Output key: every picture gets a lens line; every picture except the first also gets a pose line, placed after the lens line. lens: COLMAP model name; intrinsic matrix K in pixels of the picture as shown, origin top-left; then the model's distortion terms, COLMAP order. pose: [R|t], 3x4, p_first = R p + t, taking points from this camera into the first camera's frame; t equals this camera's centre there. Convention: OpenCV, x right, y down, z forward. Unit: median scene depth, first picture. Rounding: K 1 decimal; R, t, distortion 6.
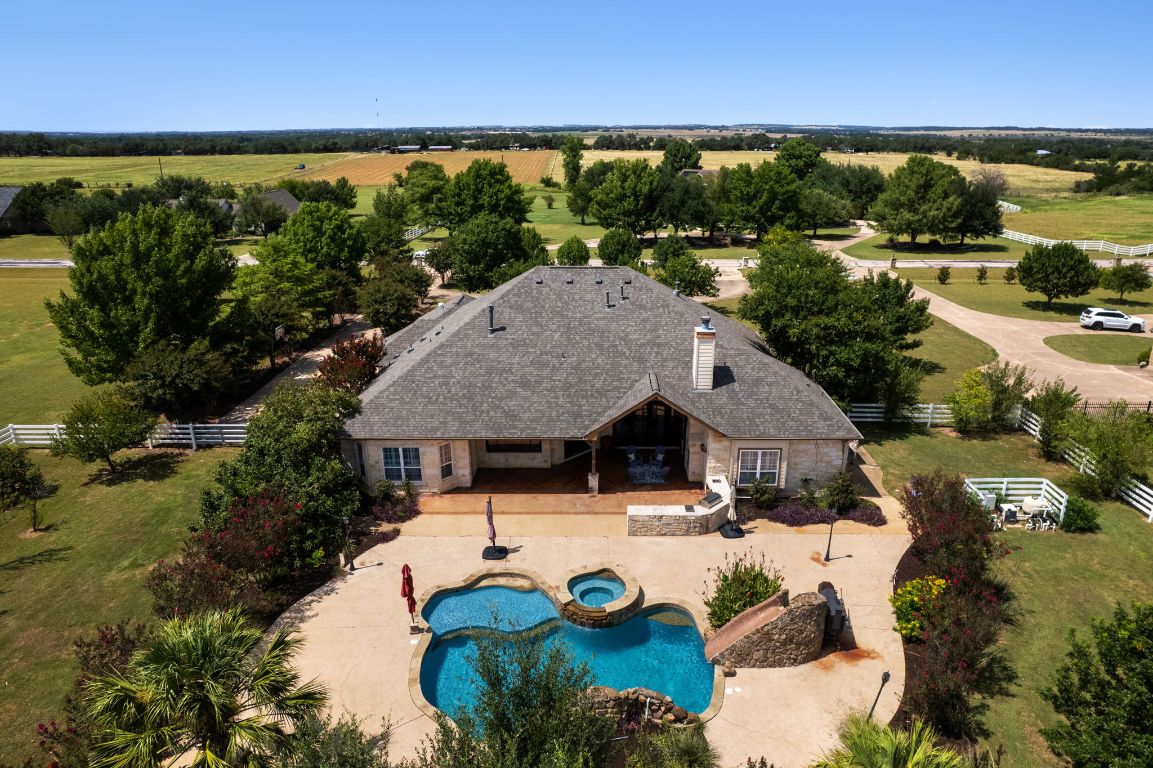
lens RADIAL K [[734.8, 0, 593.7], [0, 734.8, 386.7], [0, 0, 1]] dist [-0.048131, -0.001114]
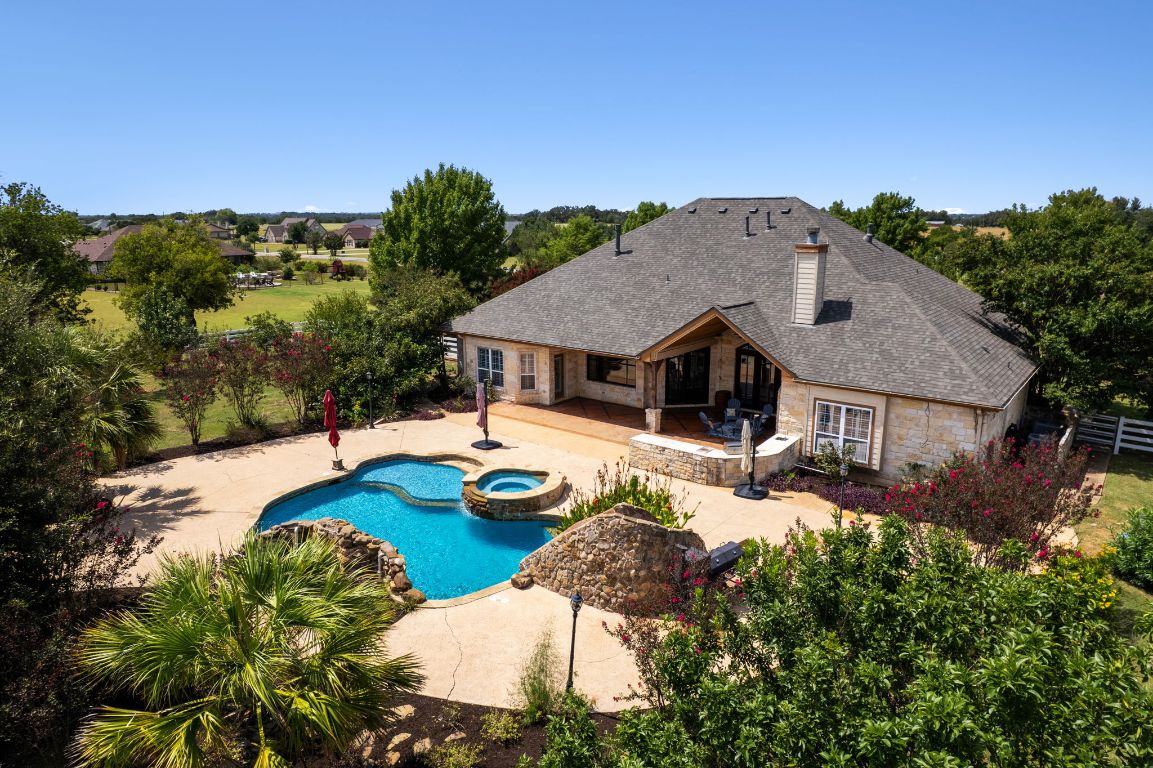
lens RADIAL K [[734.8, 0, 593.7], [0, 734.8, 386.7], [0, 0, 1]] dist [-0.048131, -0.001114]
pose [[0.786416, 0.135674, -0.602613, 0.457978], [-0.202429, 0.978312, -0.043913, 0.148415], [0.583586, 0.156521, 0.796824, 0.290843]]
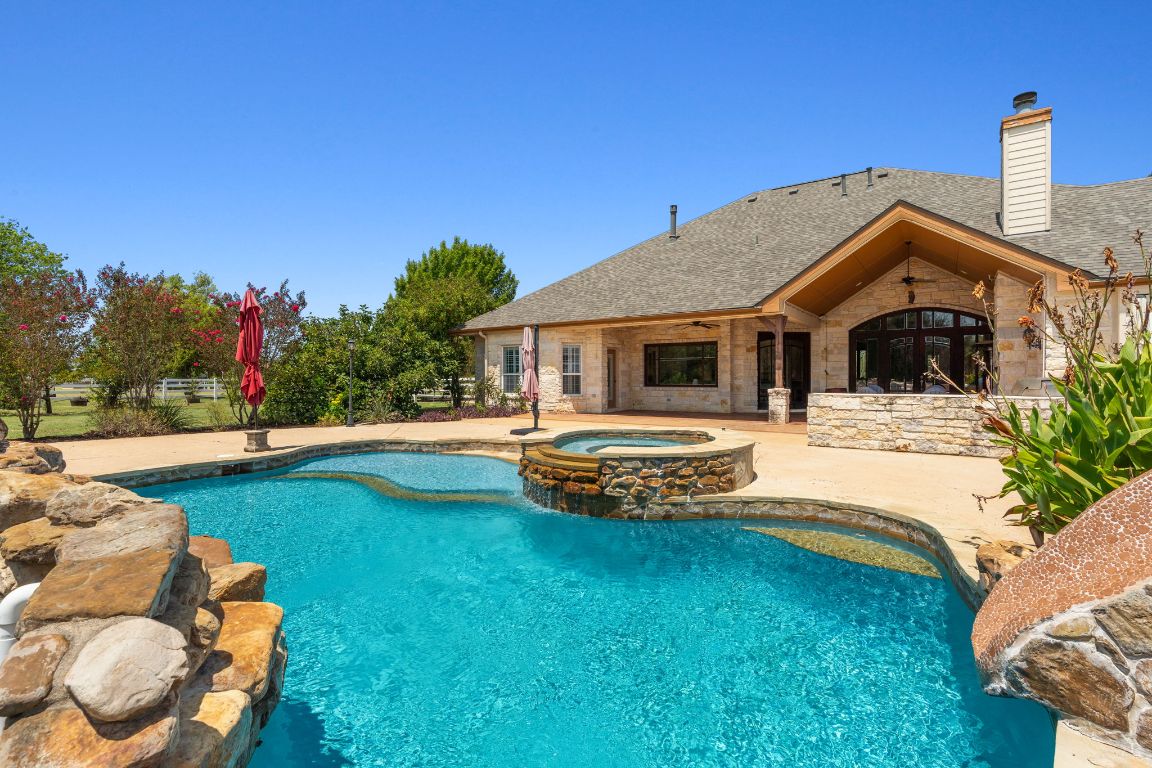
lens RADIAL K [[526.0, 0, 576.0], [0, 526.0, 384.0], [0, 0, 1]] dist [-0.018367, 0.000043]
pose [[0.811614, -0.002260, -0.584189, 0.109870], [-0.186736, 0.946526, -0.263095, 0.256312], [0.553545, 0.322621, 0.767792, 0.615143]]
